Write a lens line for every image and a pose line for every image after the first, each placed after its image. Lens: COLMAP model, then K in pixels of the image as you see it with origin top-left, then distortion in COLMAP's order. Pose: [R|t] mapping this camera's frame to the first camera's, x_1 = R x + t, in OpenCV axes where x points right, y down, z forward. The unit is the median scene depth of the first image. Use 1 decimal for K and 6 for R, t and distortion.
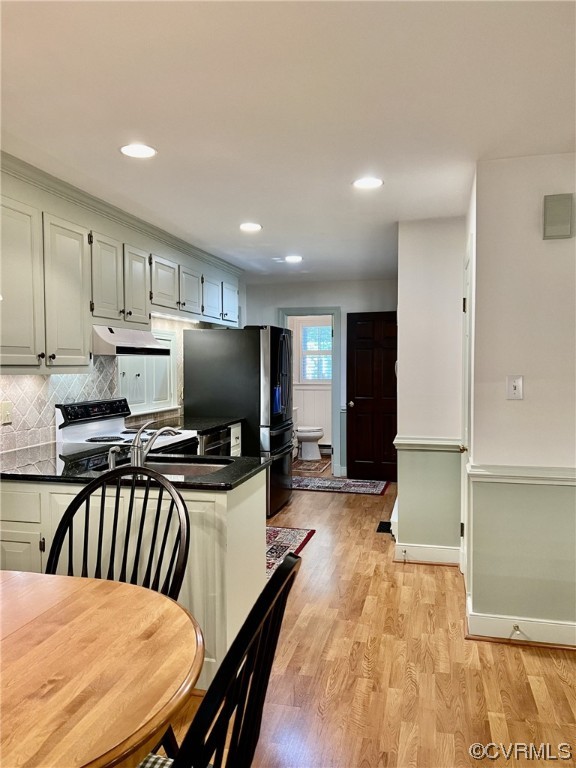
lens RADIAL K [[581.6, 0, 288.2], [0, 581.6, 384.4], [0, 0, 1]] dist [-0.002069, -0.000132]
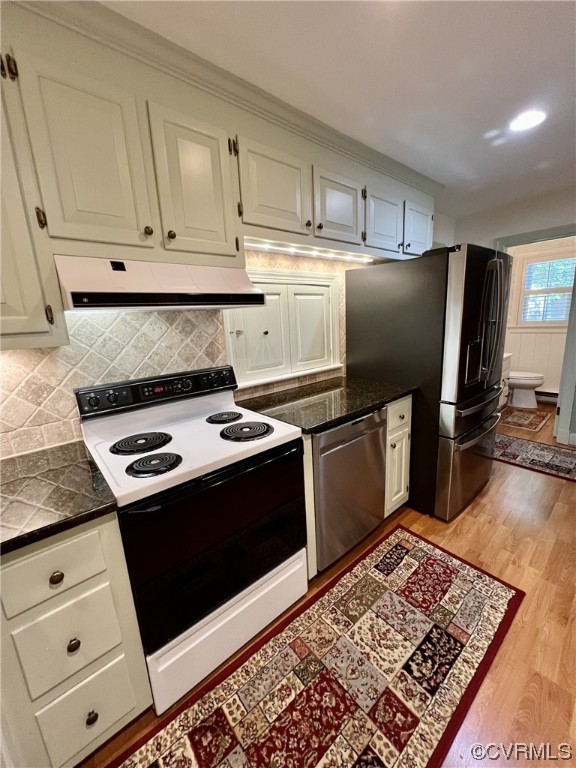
lens RADIAL K [[306.0, 0, 287.7], [0, 306.0, 382.6], [0, 0, 1]] dist [-0.003049, 0.000034]
pose [[0.817293, 0.077947, -0.570926, 0.009911], [0.030925, 0.983447, 0.178536, -0.022279], [0.575392, -0.163572, 0.801354, 0.656268]]
